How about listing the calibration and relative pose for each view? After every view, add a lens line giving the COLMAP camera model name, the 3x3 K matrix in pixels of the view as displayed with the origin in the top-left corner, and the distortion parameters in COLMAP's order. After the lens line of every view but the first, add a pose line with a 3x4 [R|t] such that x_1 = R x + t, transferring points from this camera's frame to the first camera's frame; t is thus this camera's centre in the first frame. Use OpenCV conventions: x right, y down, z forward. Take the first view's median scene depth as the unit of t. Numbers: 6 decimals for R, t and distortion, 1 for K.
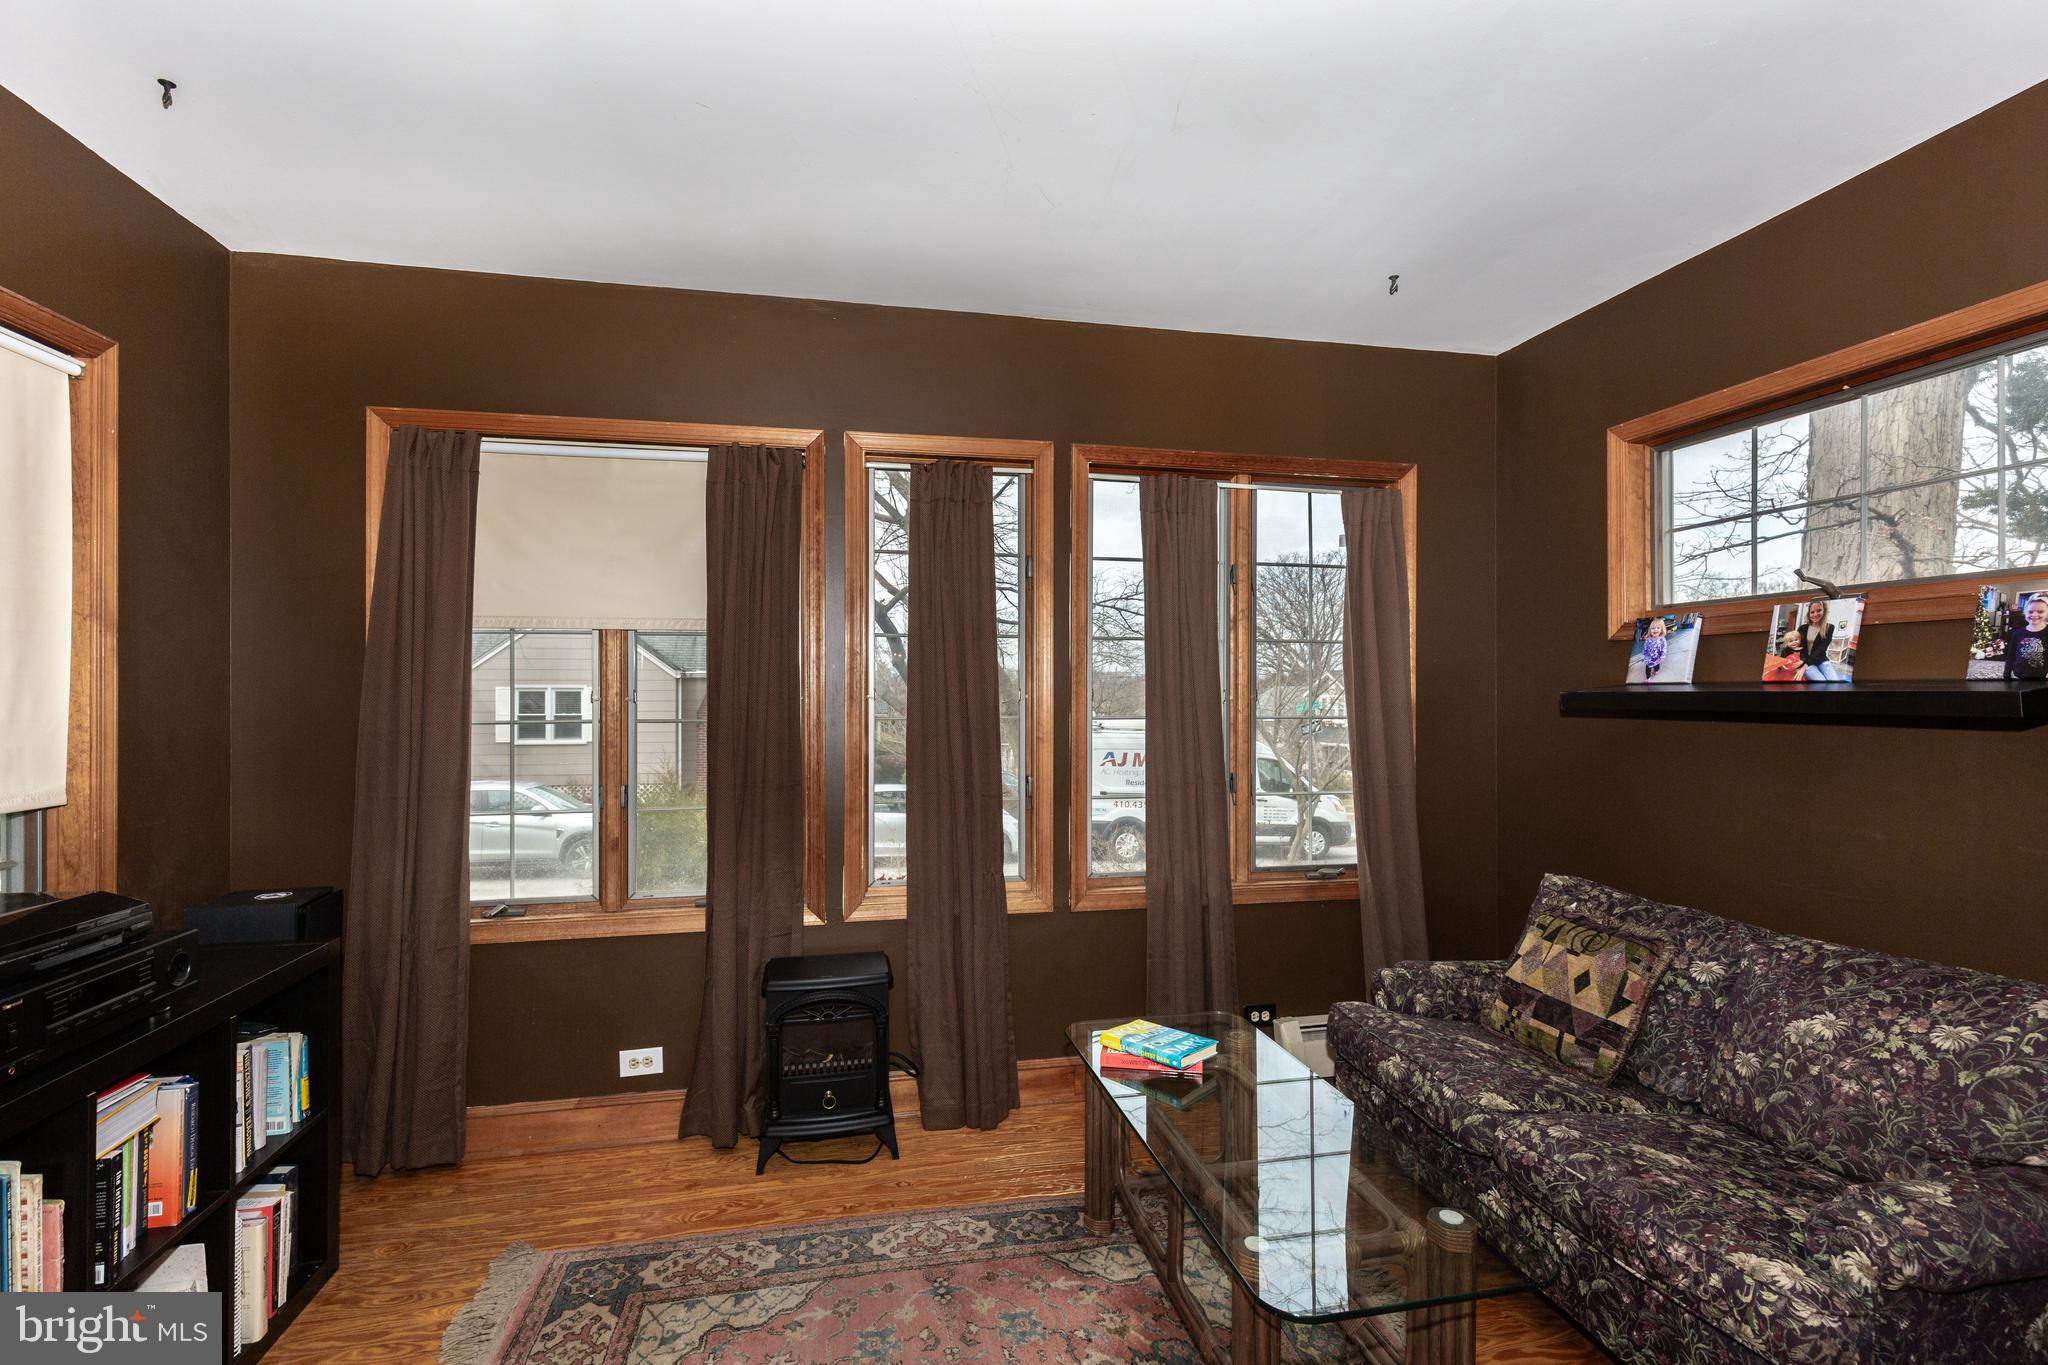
lens RADIAL K [[928.0, 0, 1005.6], [0, 928.0, 688.1], [0, 0, 1]] dist [0.008920, -0.002193]
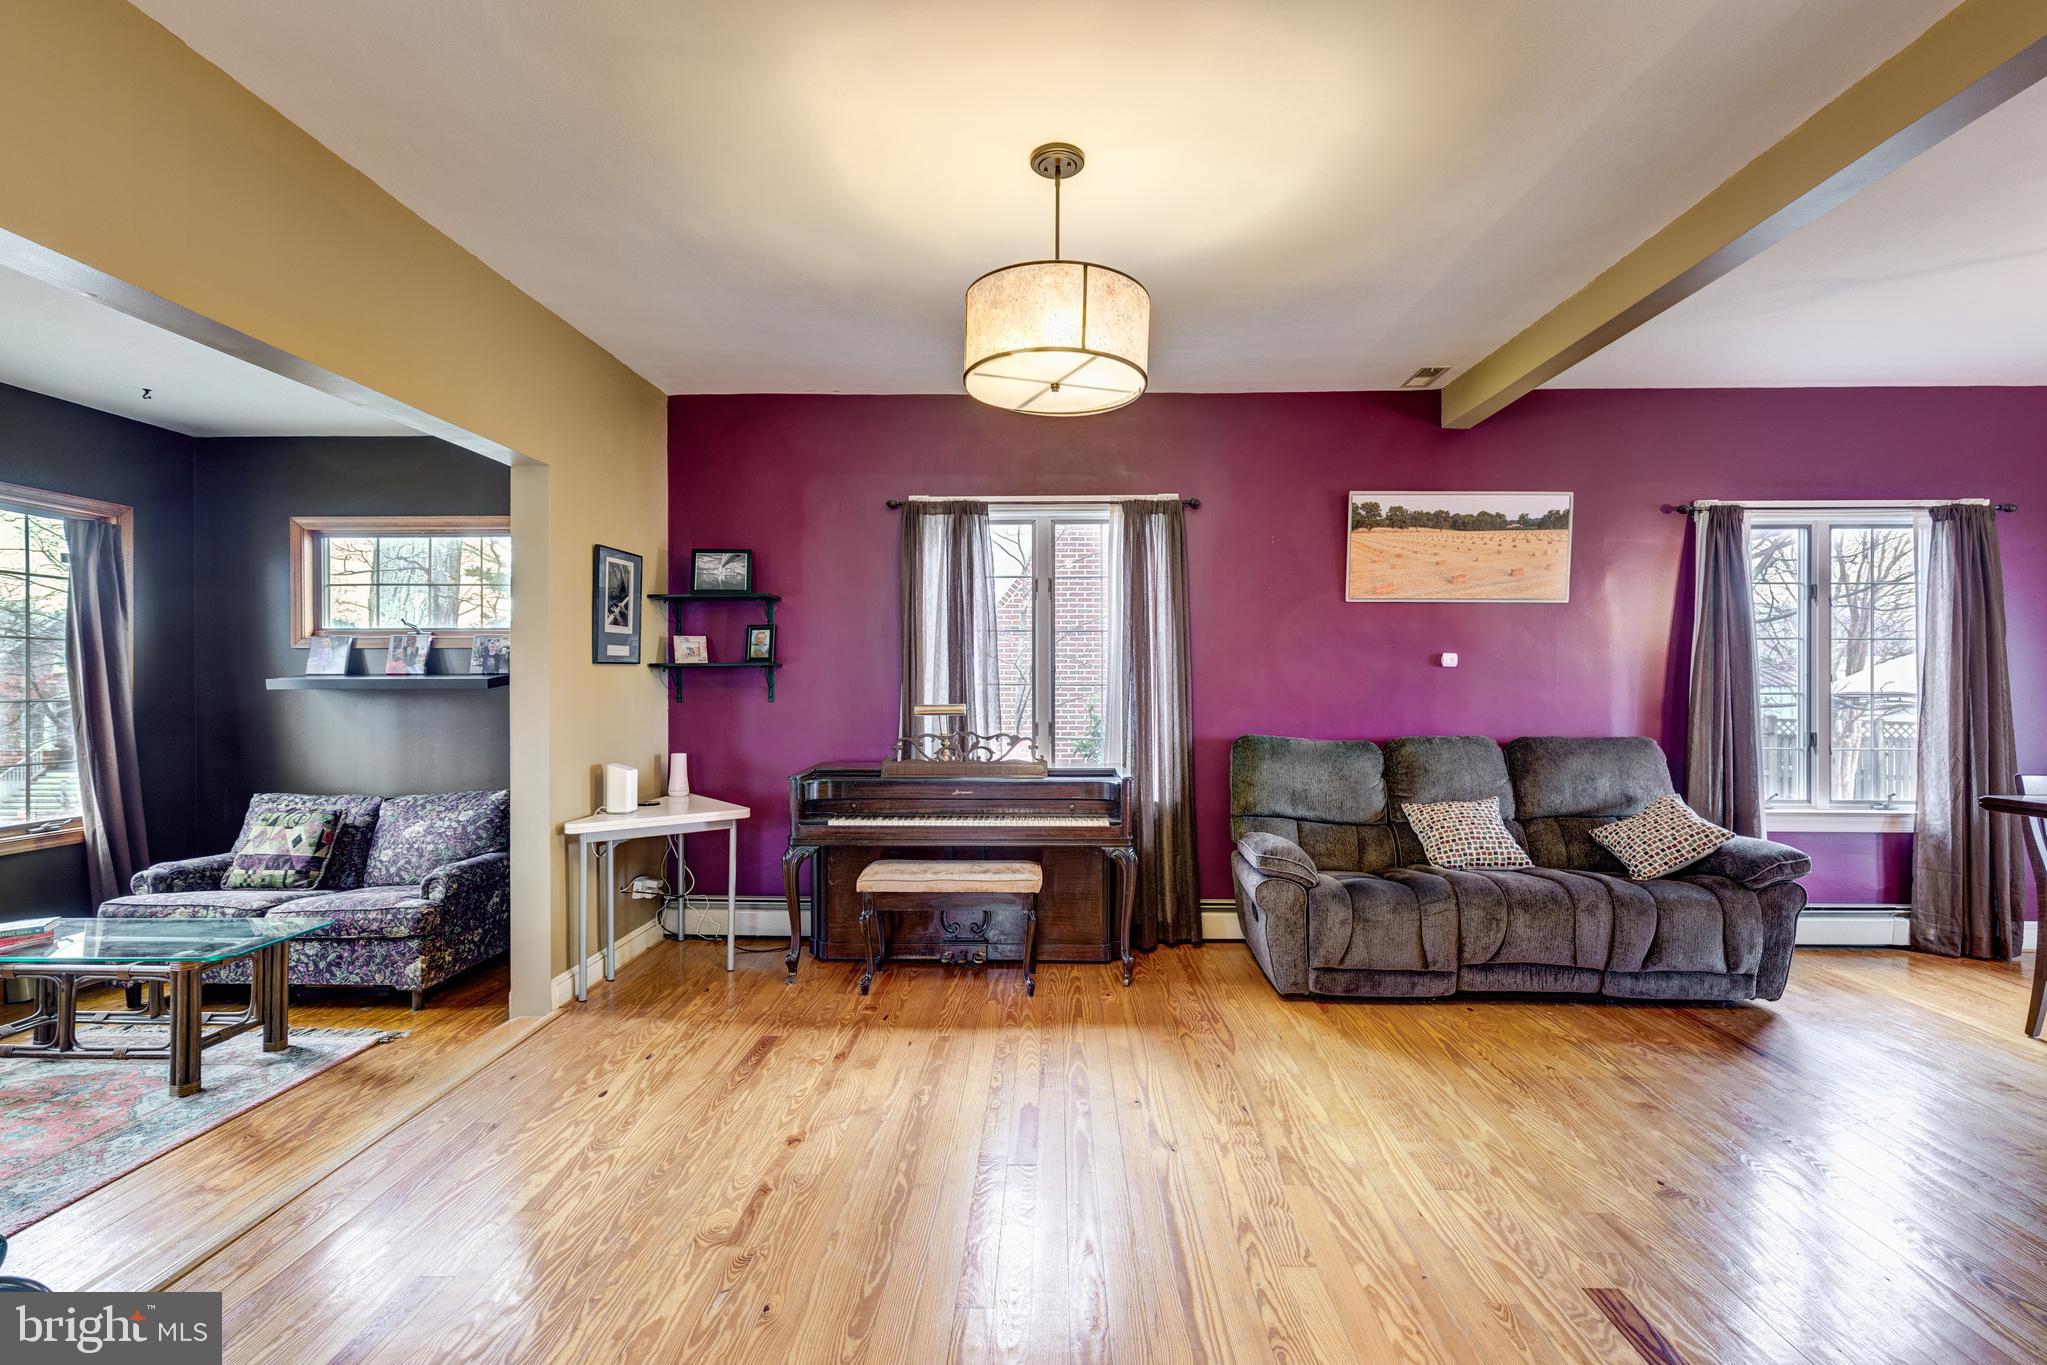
lens RADIAL K [[927.5, 0, 1014.9], [0, 927.5, 682.4], [0, 0, 1]] dist [0.008920, -0.002193]
pose [[0.231890, -0.002939, 0.972738, -0.817715], [-0.001481, 0.999993, 0.003375, 0.002761], [-0.972741, -0.002224, 0.231884, -0.771049]]
